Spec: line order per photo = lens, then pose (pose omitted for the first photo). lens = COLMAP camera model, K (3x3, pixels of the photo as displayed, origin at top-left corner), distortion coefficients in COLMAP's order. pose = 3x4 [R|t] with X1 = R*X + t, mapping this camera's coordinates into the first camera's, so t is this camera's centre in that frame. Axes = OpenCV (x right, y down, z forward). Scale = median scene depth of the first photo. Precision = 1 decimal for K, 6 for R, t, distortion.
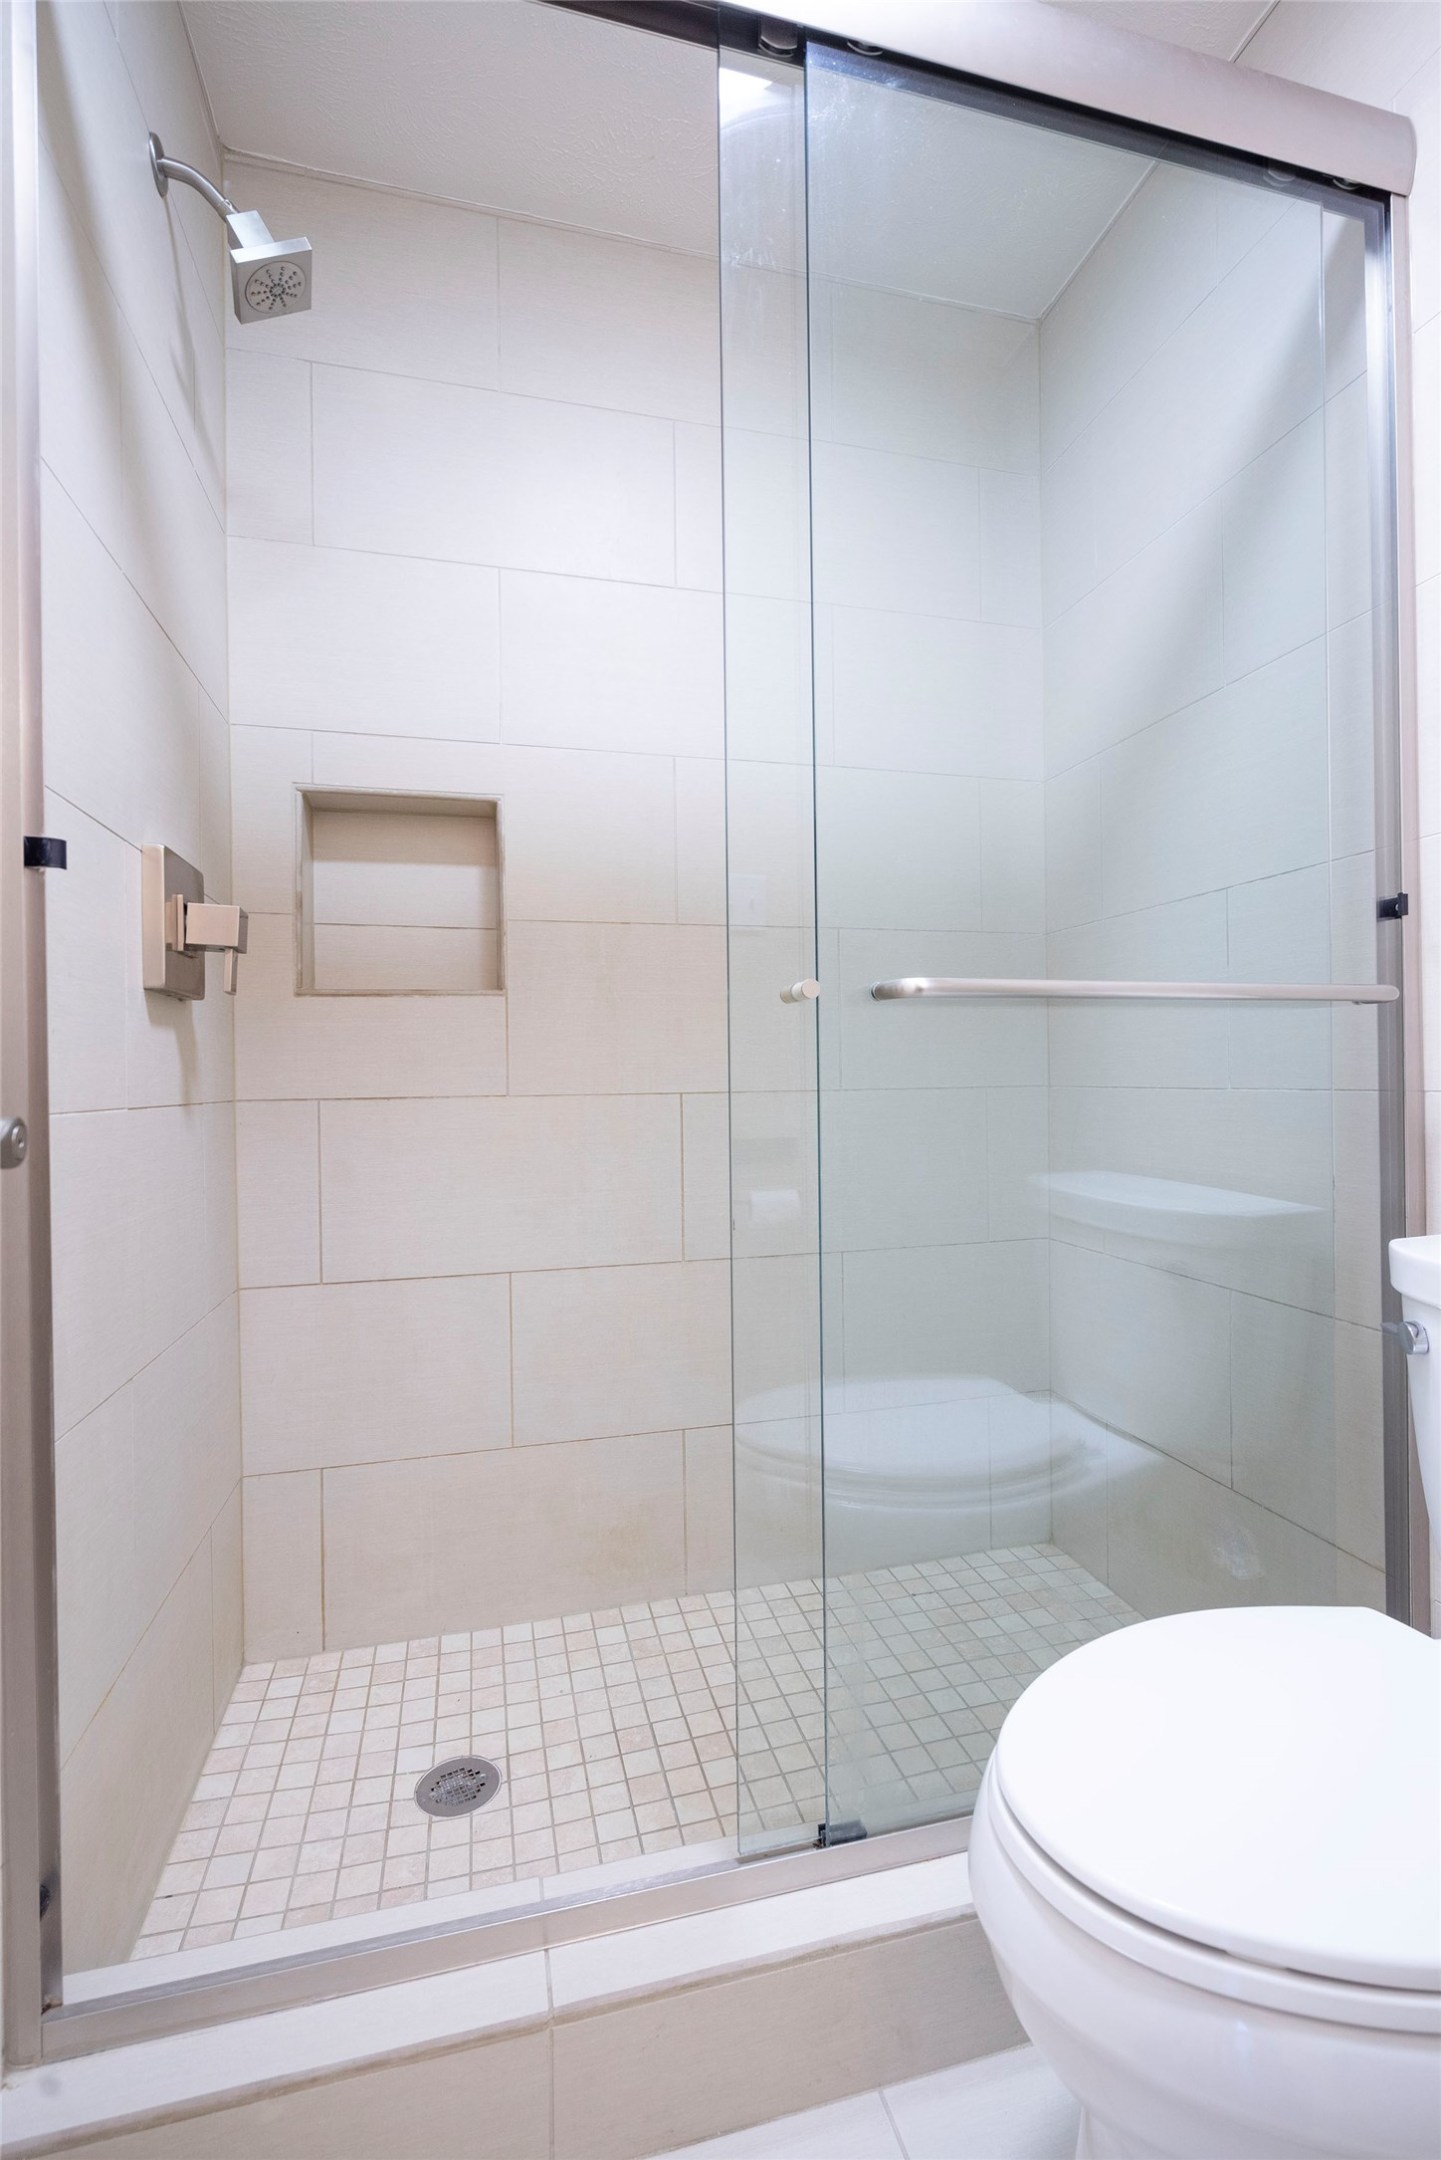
lens RADIAL K [[962.1, 0, 720.5], [0, 962.1, 1080.0], [0, 0, 1]] dist [-0.002706, 0.000117]
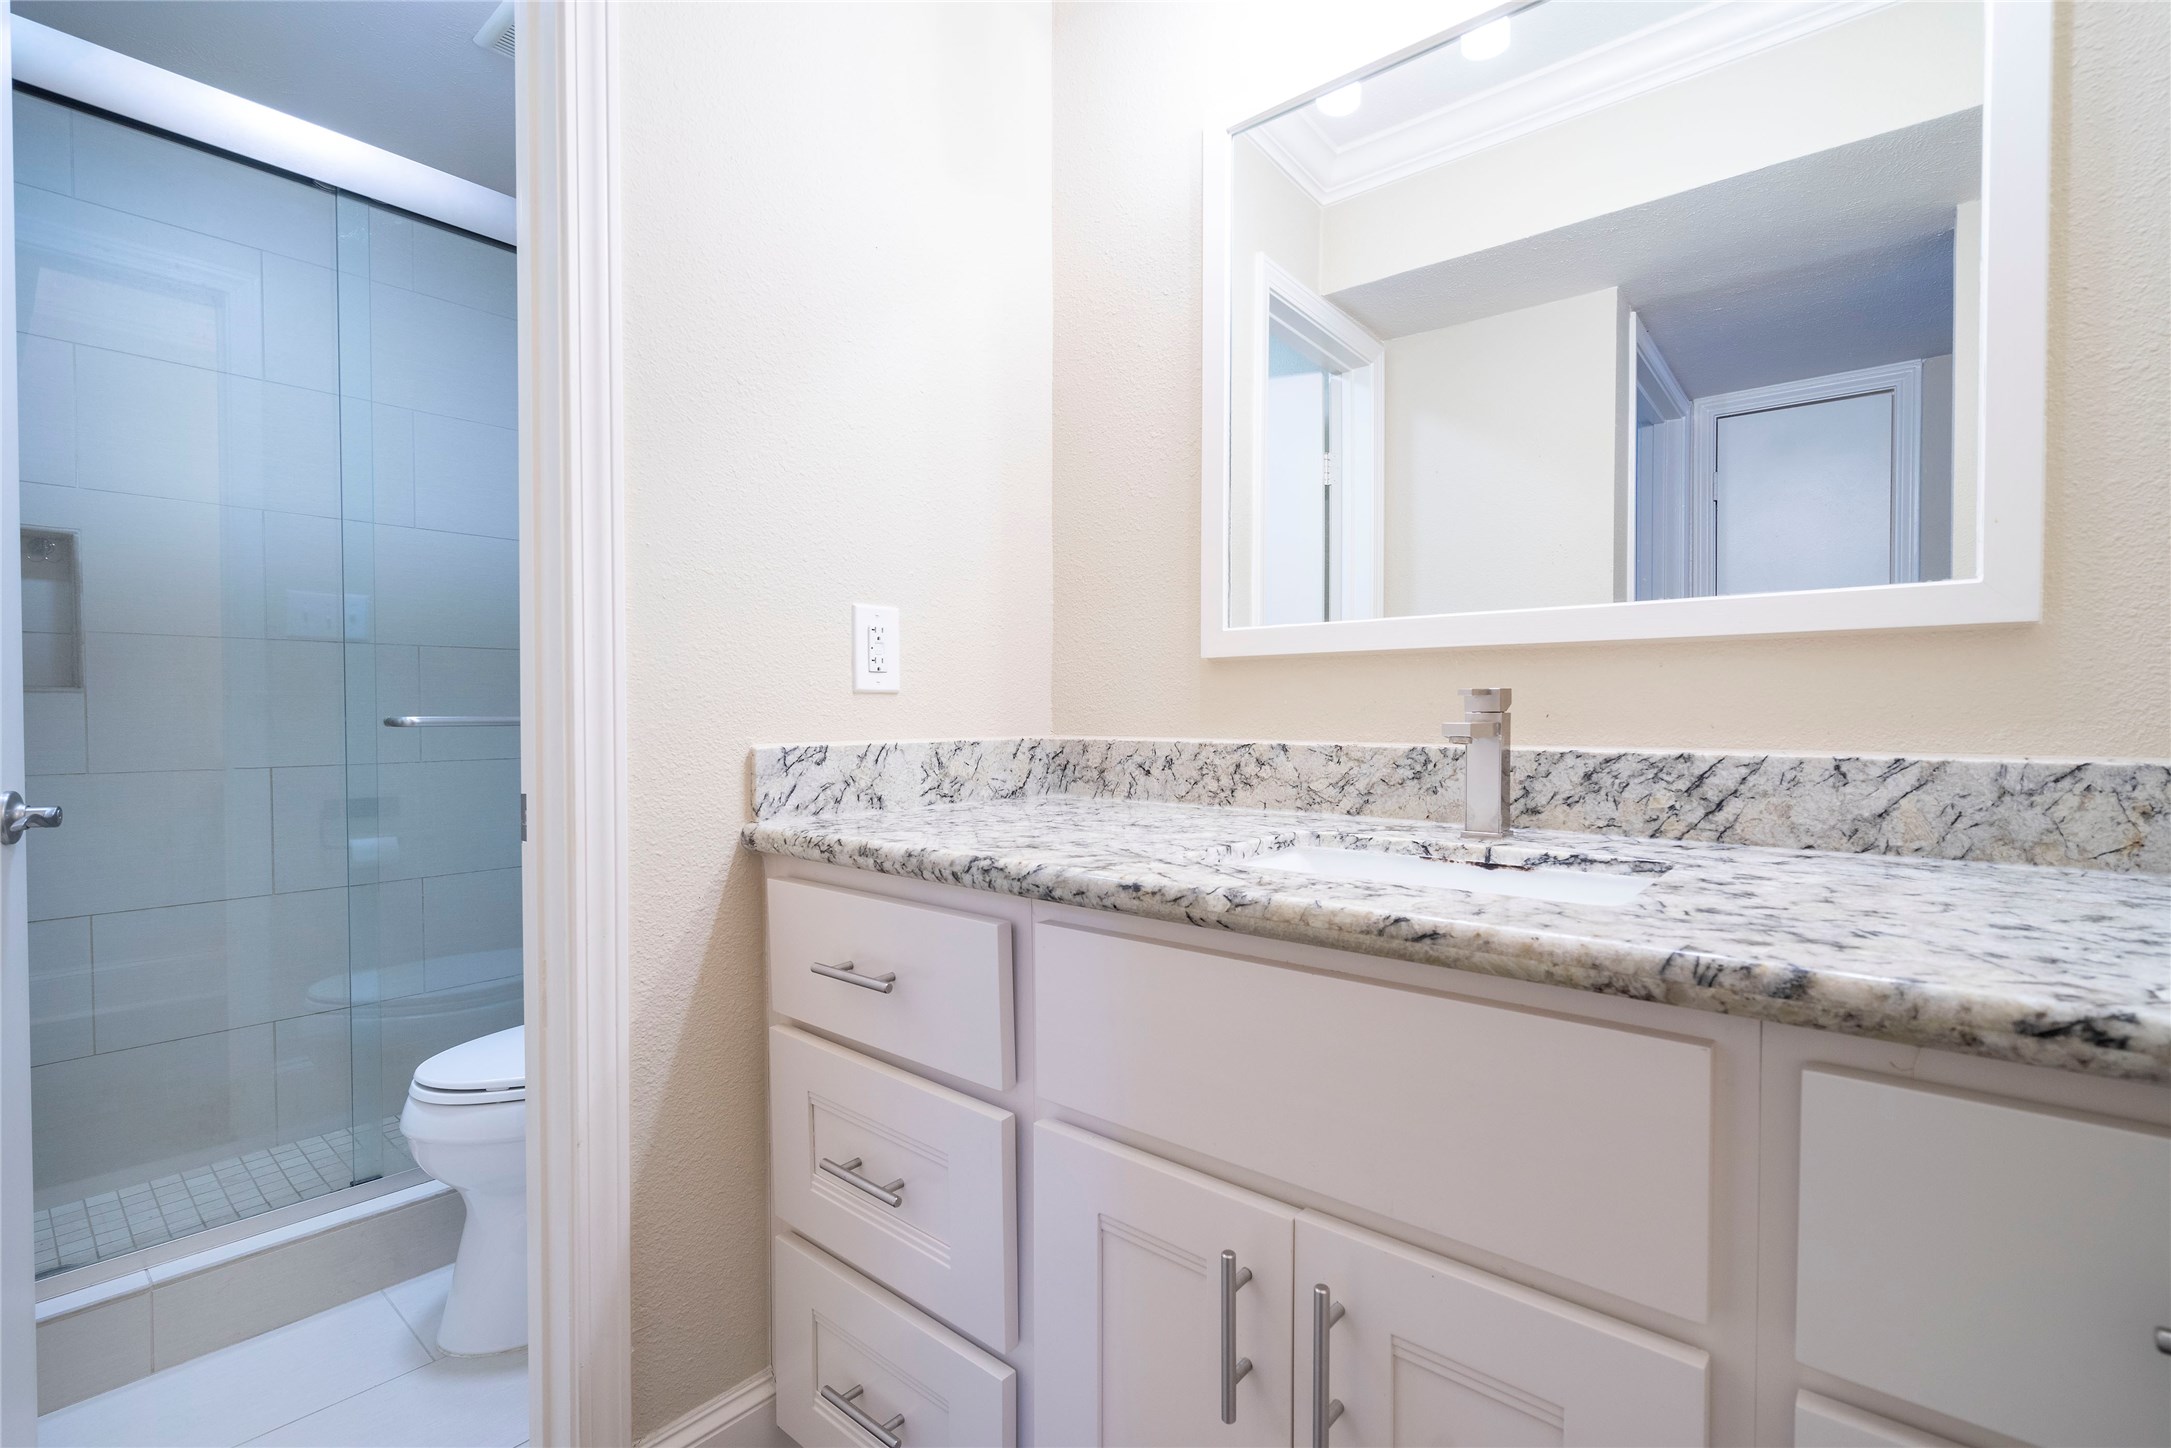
lens RADIAL K [[967.0, 0, 1081.8], [0, 967.0, 728.6], [0, 0, 1]] dist [-0.002706, 0.000117]
pose [[0.814128, -0.000363, 0.580686, 0.104837], [-0.008319, 0.999890, 0.012289, -0.071097], [-0.580626, -0.014836, 0.814035, -0.789959]]
